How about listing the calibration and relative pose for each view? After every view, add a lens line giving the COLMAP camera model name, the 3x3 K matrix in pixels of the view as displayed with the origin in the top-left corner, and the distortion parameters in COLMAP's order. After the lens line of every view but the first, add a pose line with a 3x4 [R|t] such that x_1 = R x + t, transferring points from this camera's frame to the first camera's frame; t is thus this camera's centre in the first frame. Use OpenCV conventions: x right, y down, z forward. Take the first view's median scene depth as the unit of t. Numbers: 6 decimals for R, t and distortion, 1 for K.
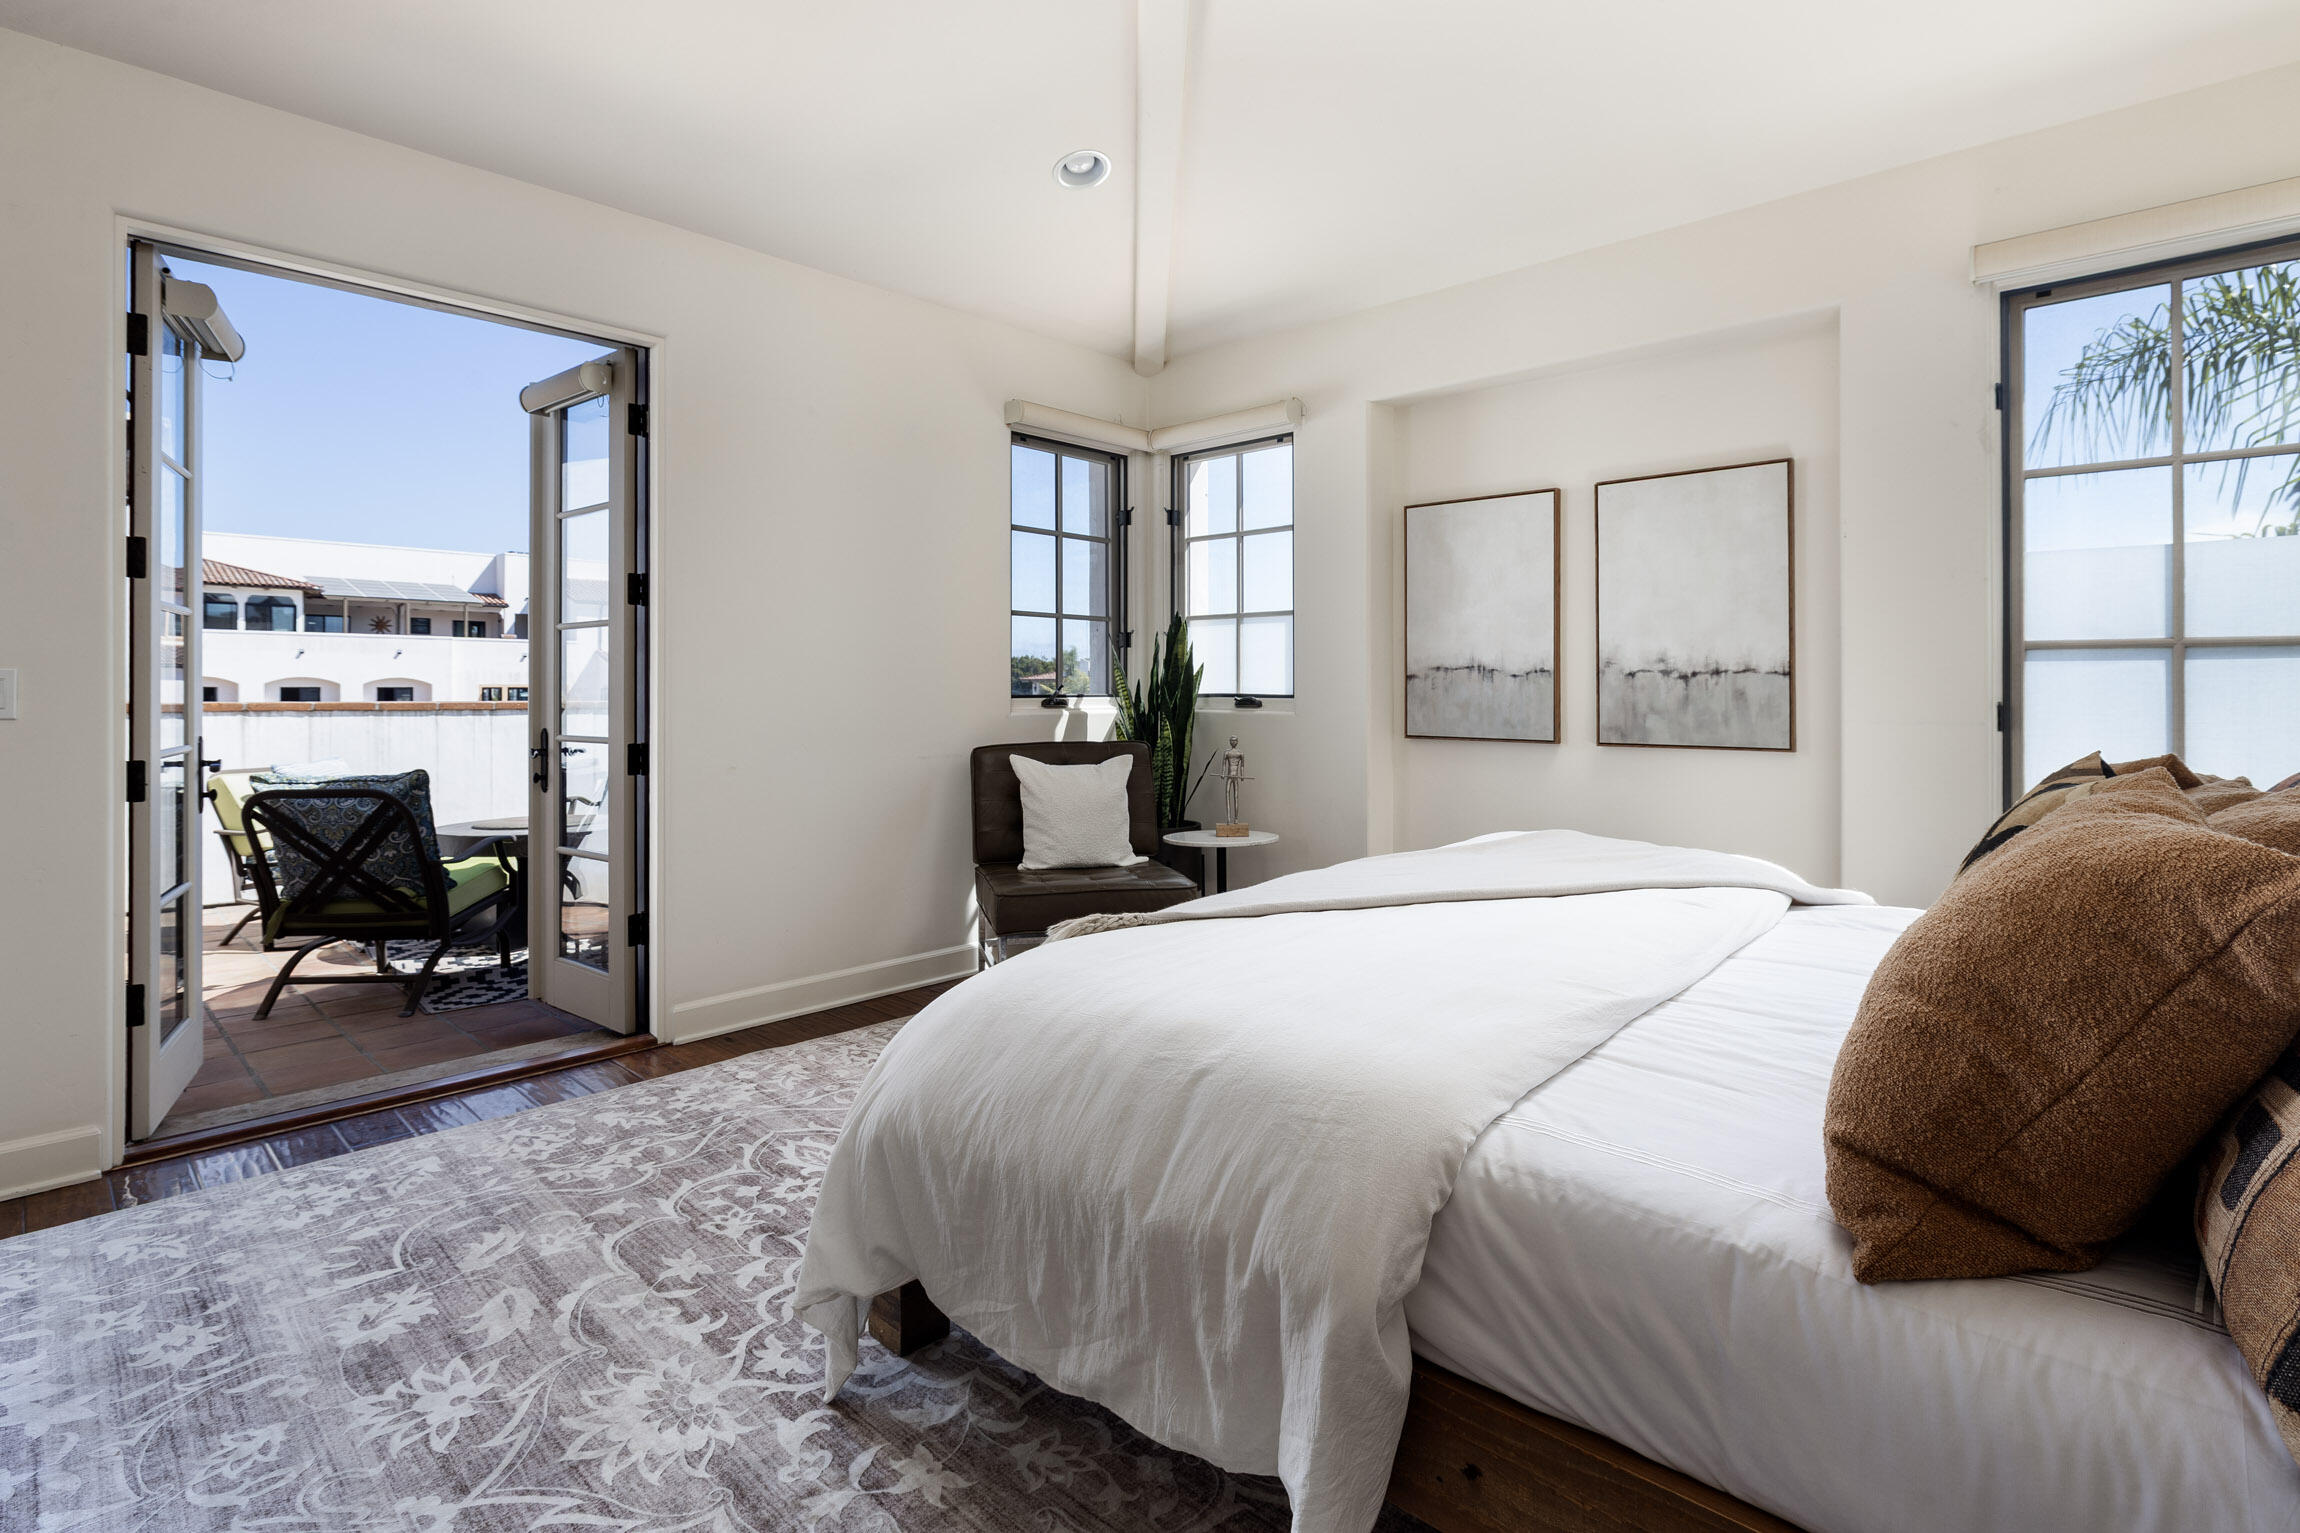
lens RADIAL K [[1113.6, 0, 1149.6], [0, 1113.6, 687.4], [0, 0, 1]] dist [-0.003261, -0.000187]
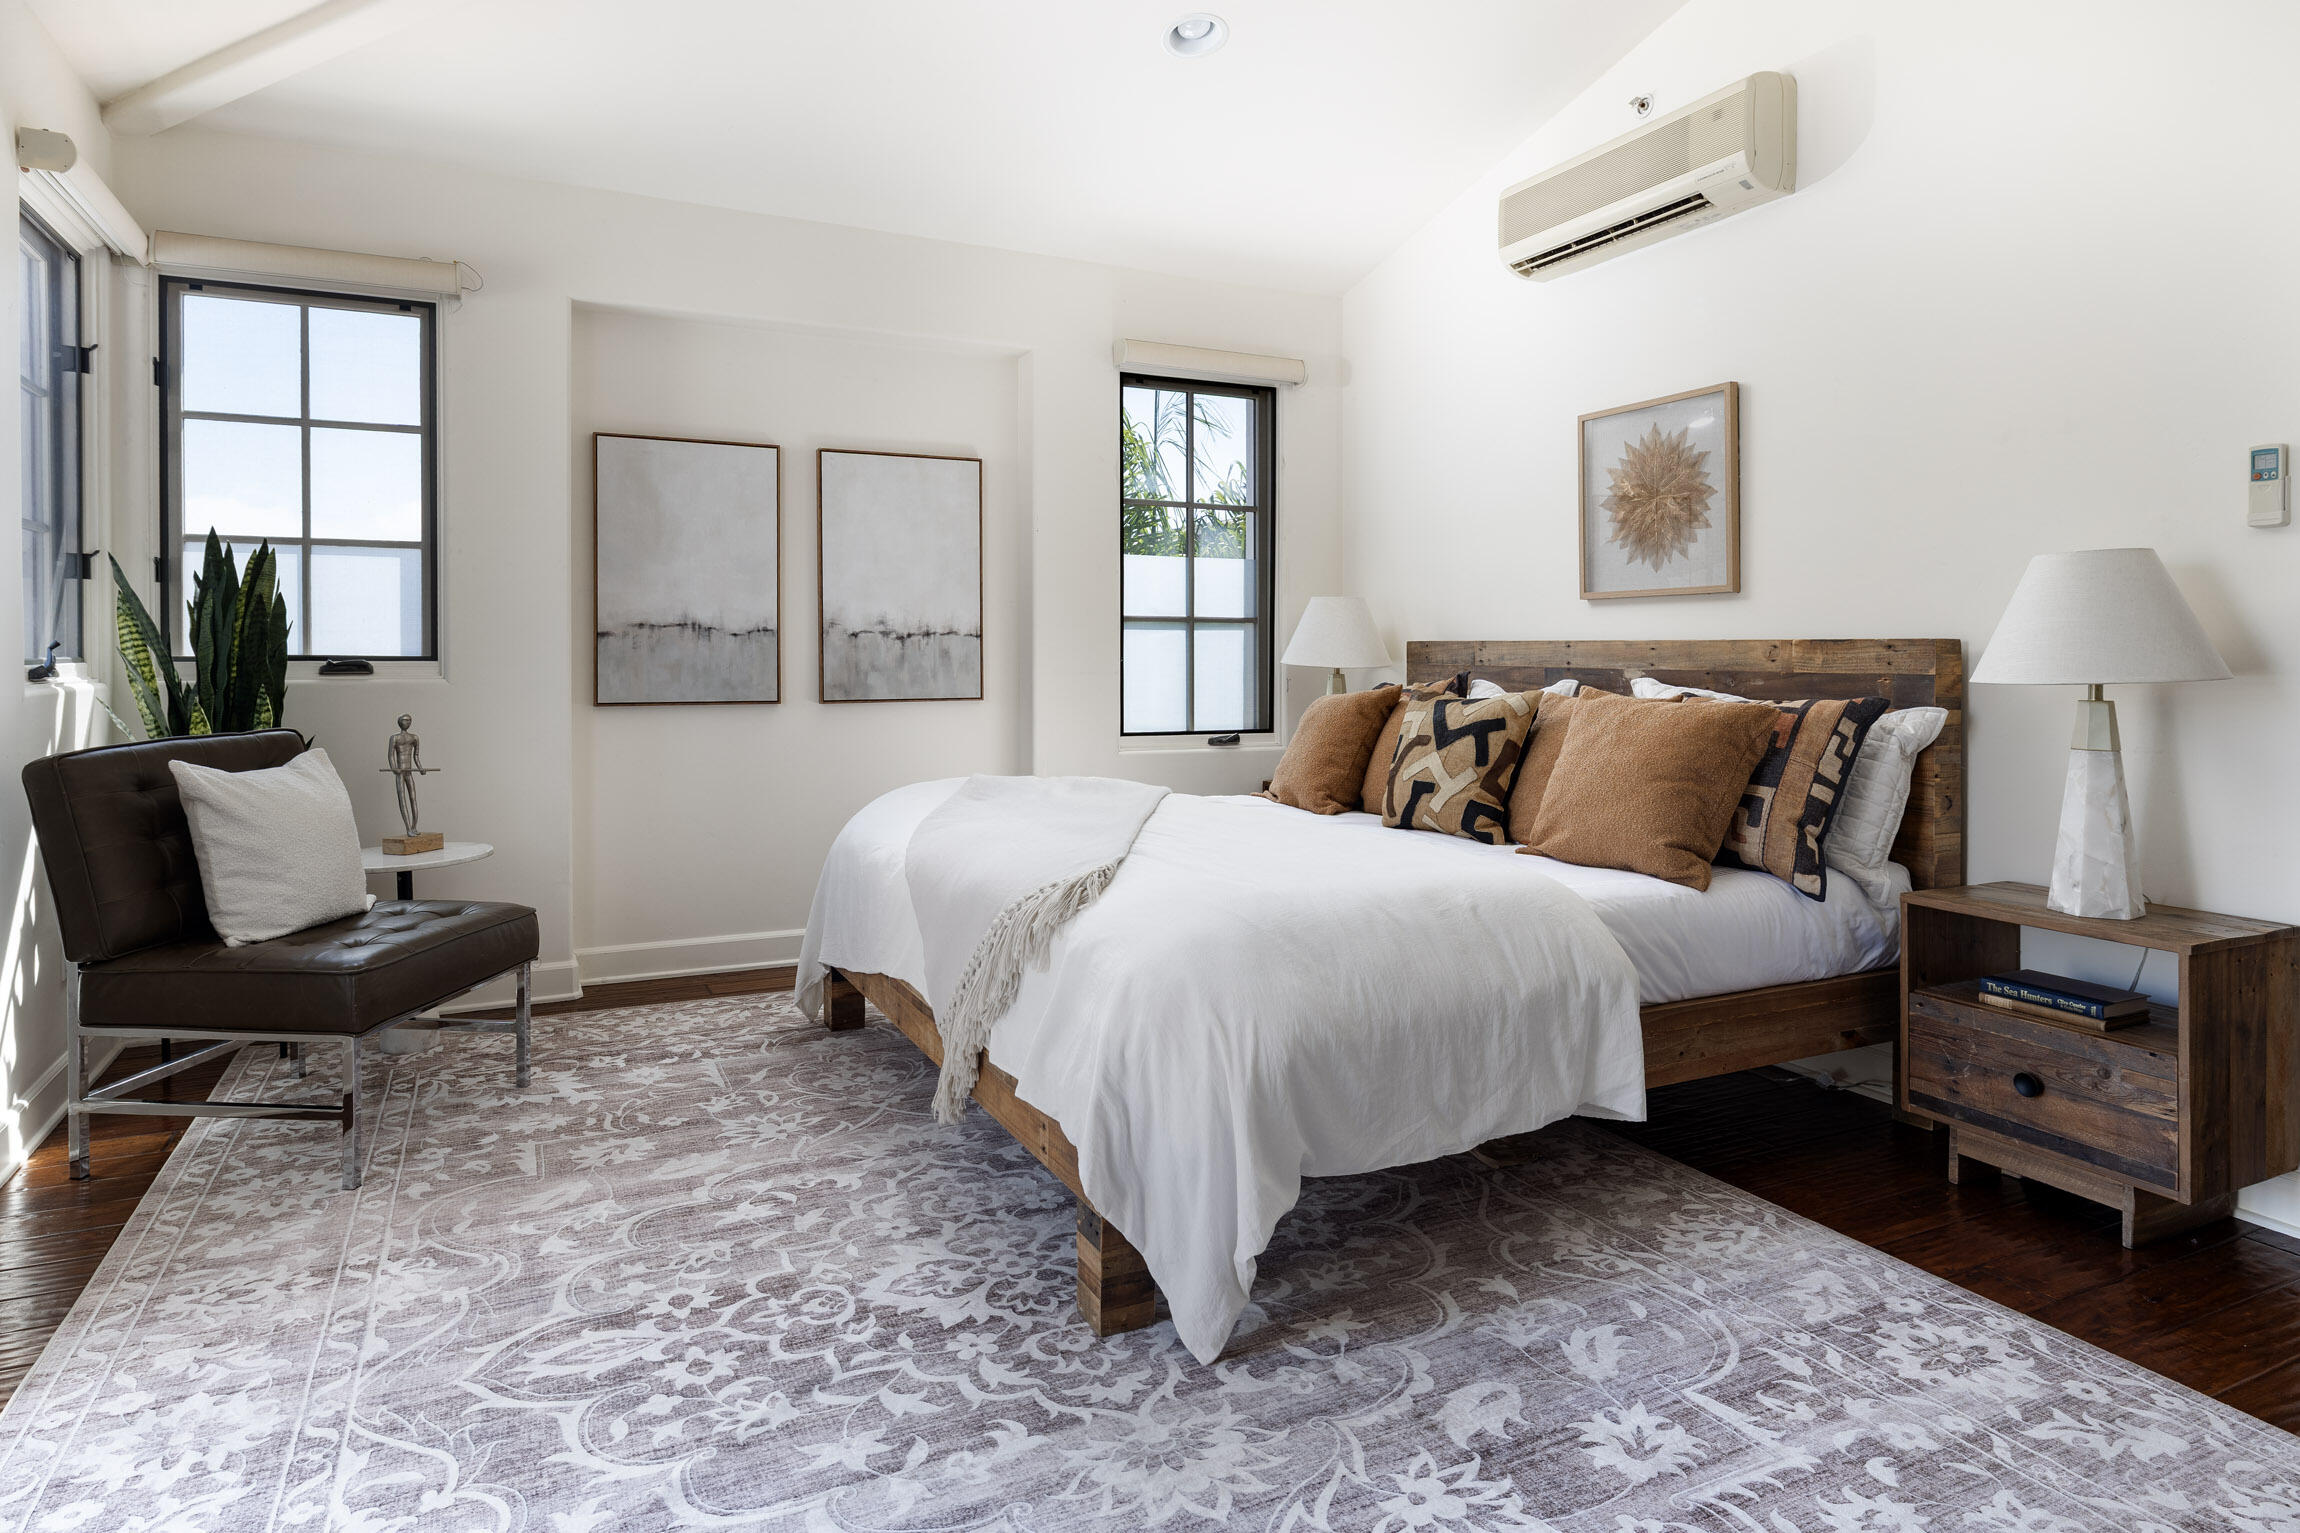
lens RADIAL K [[1322.2, 0, 1149.6], [0, 1322.2, 651.8], [0, 0, 1]] dist [0.002796, 0.000766]
pose [[0.340923, -0.003903, 0.940083, -0.708648], [-0.003316, 0.999980, 0.005354, -0.003309], [-0.940085, -0.004943, 0.340904, 0.319537]]
